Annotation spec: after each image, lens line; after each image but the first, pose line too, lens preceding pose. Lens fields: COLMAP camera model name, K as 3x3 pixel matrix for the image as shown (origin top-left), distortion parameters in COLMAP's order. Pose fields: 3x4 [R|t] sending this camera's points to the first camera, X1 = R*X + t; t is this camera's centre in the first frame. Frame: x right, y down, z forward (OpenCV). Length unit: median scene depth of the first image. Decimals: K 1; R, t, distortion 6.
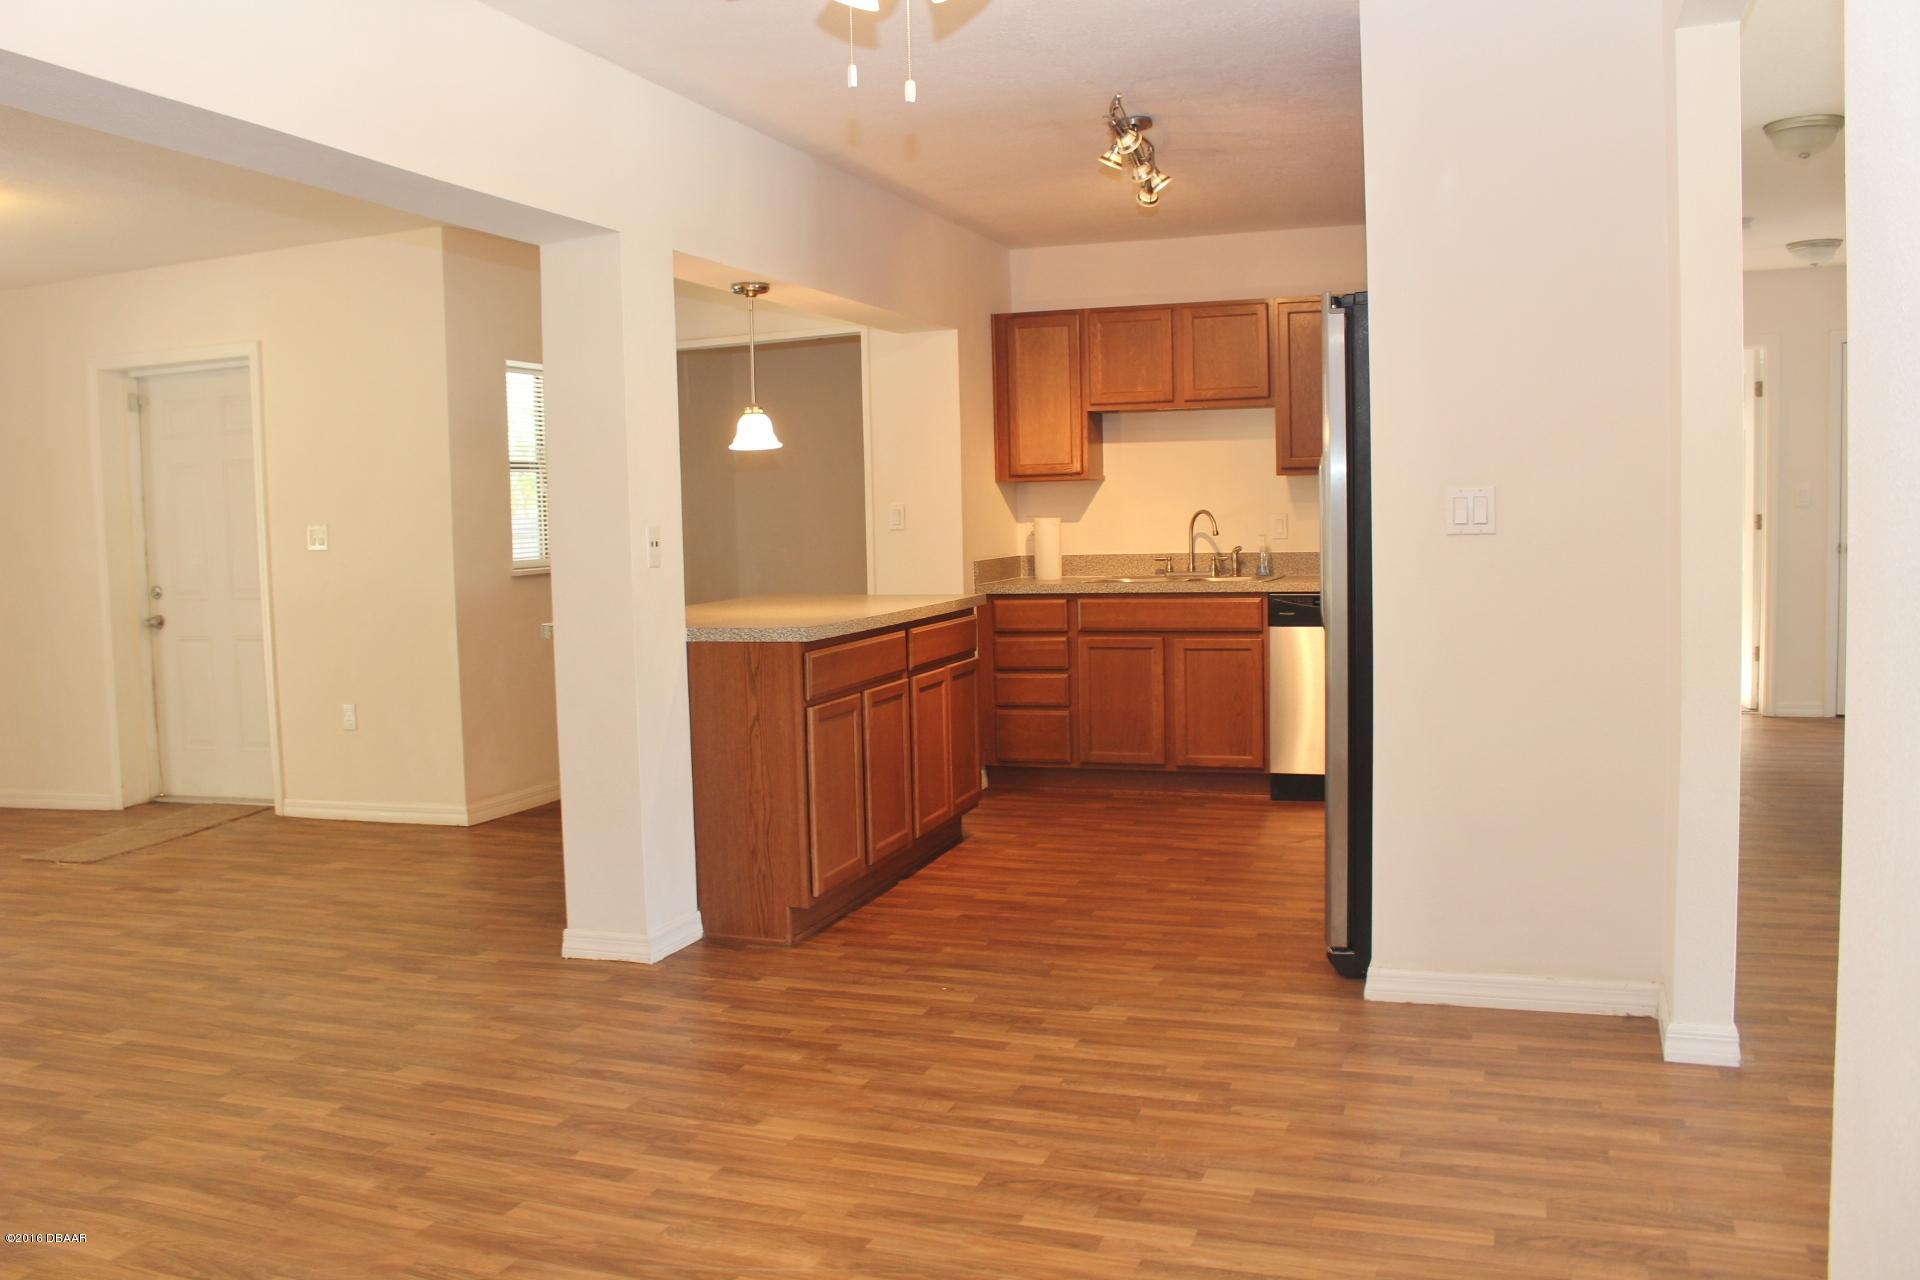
lens RADIAL K [[1594.1, 0, 952.4], [0, 1594.1, 633.0], [0, 0, 1]] dist [-0.149105, 0.134870]
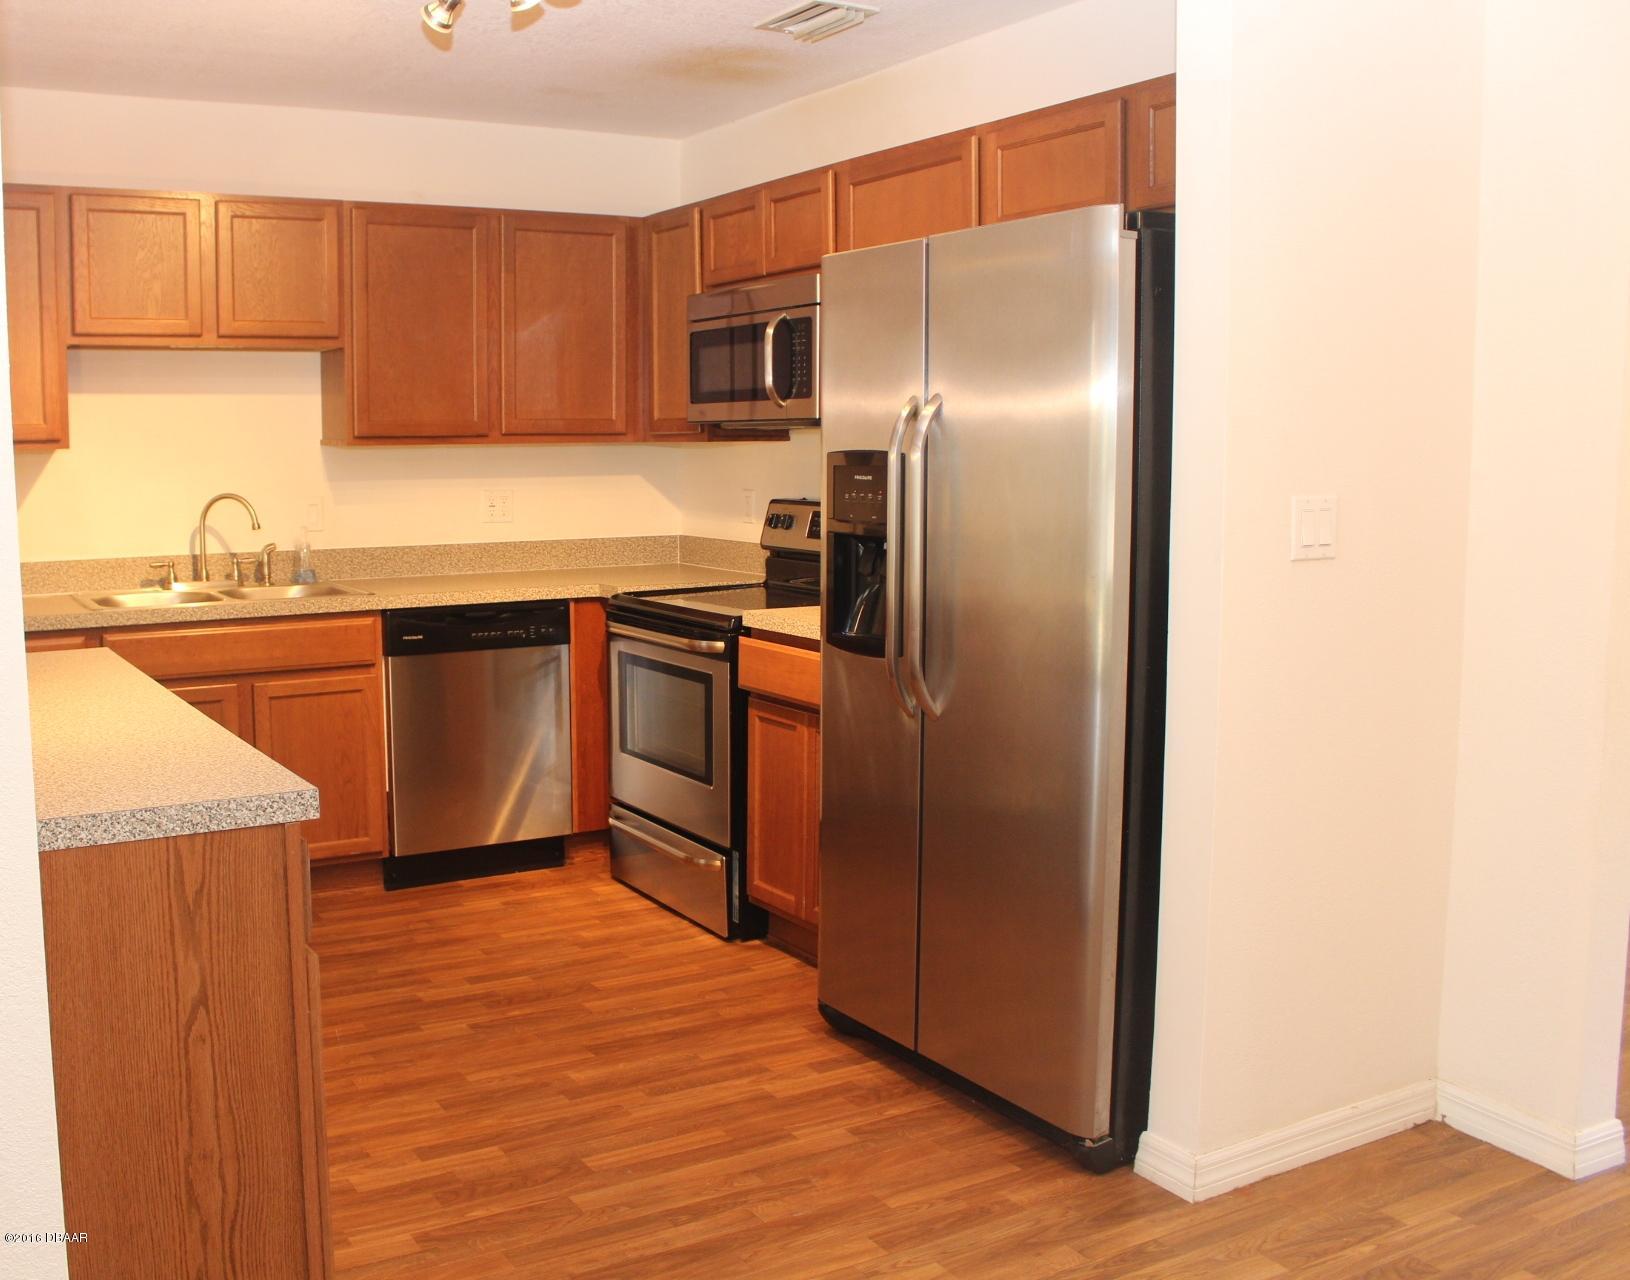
lens RADIAL K [[1612.9, 0, 815.0], [0, 1612.9, 640.0], [0, 0, 1]] dist [-0.073296, 0.000481]
pose [[0.659055, -0.070463, 0.748787, -0.337064], [0.046137, 0.997514, 0.053261, -0.064033], [-0.750678, -0.000555, 0.660668, 0.566672]]
